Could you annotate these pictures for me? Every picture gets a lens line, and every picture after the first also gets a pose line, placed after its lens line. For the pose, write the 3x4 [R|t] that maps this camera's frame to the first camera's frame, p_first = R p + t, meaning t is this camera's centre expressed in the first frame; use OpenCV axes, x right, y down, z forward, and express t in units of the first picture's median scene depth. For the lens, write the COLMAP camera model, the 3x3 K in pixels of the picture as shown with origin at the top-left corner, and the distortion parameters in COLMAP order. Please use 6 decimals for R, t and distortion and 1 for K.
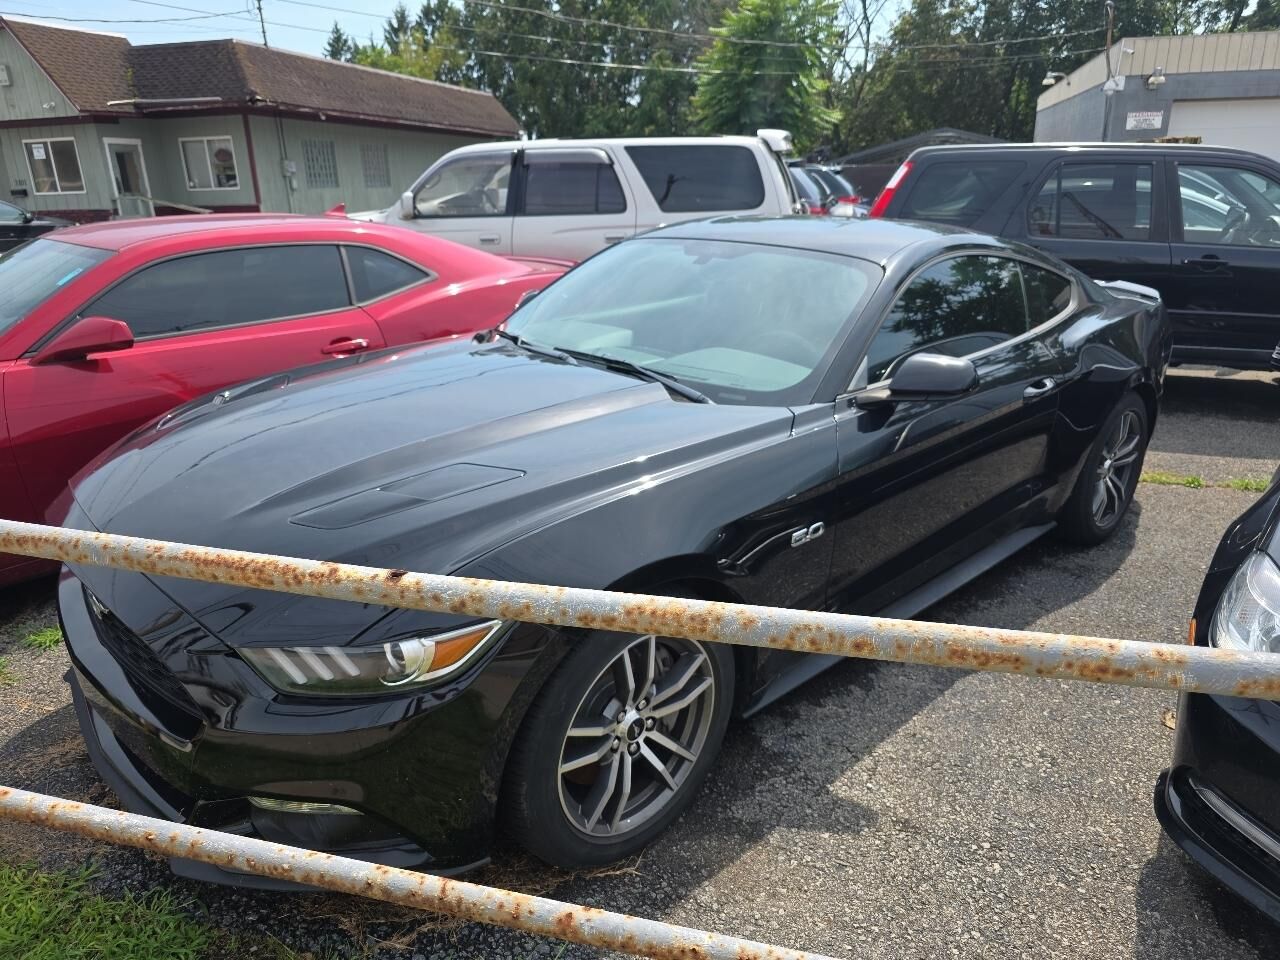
lens RADIAL K [[877.7, 0, 640.0], [0, 877.7, 480.0], [0, 0, 1]] dist [0.043764, -0.040288]
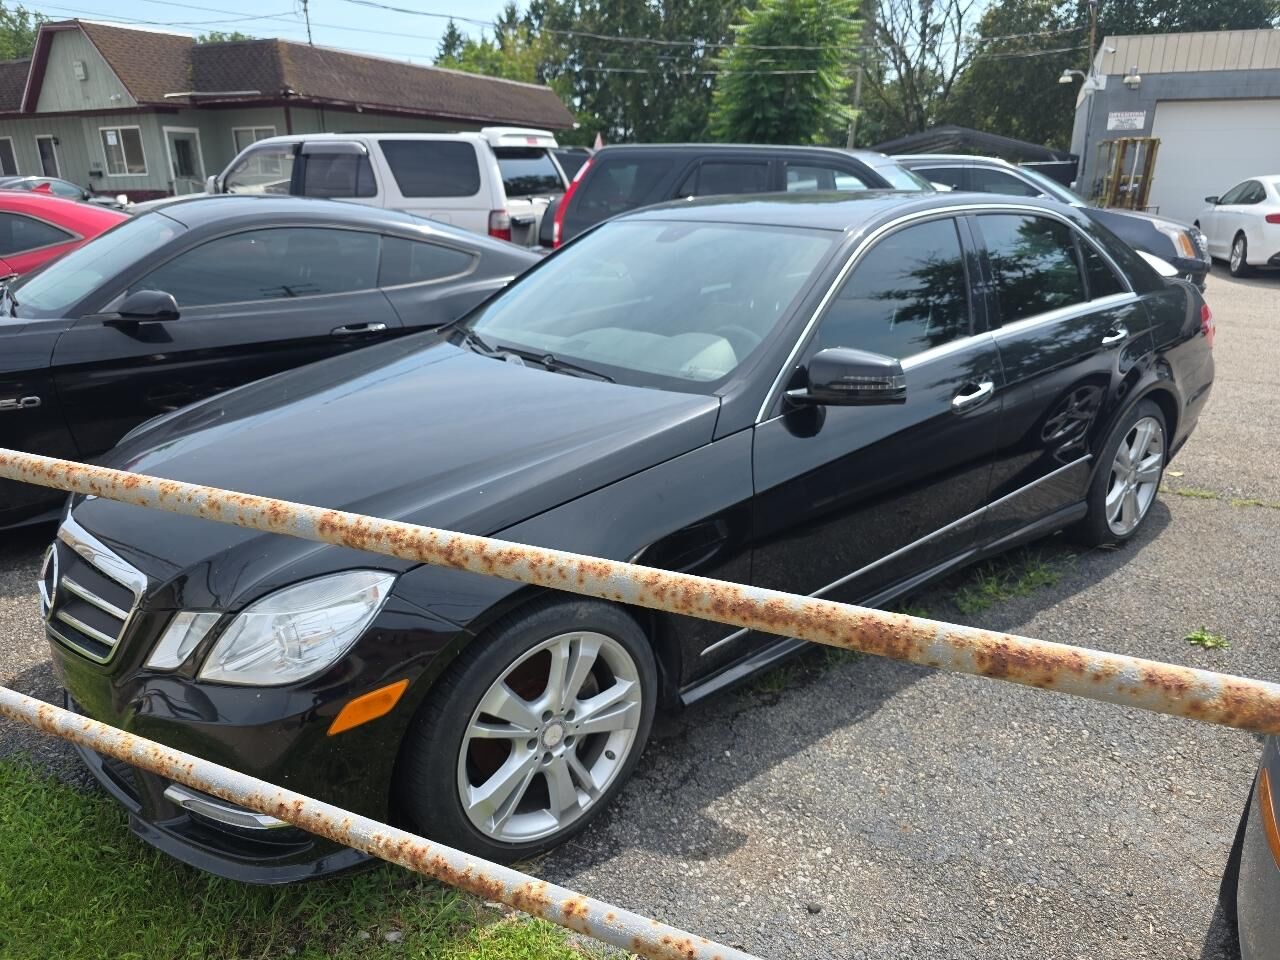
lens RADIAL K [[872.1, 0, 640.0], [0, 872.1, 480.0], [0, 0, 1]] dist [0.039529, -0.036402]
pose [[0.990921, 0.059254, -0.120683, 0.153325], [-0.058050, 0.998223, 0.013470, 0.011869], [0.121267, -0.006342, 0.992600, -0.038318]]
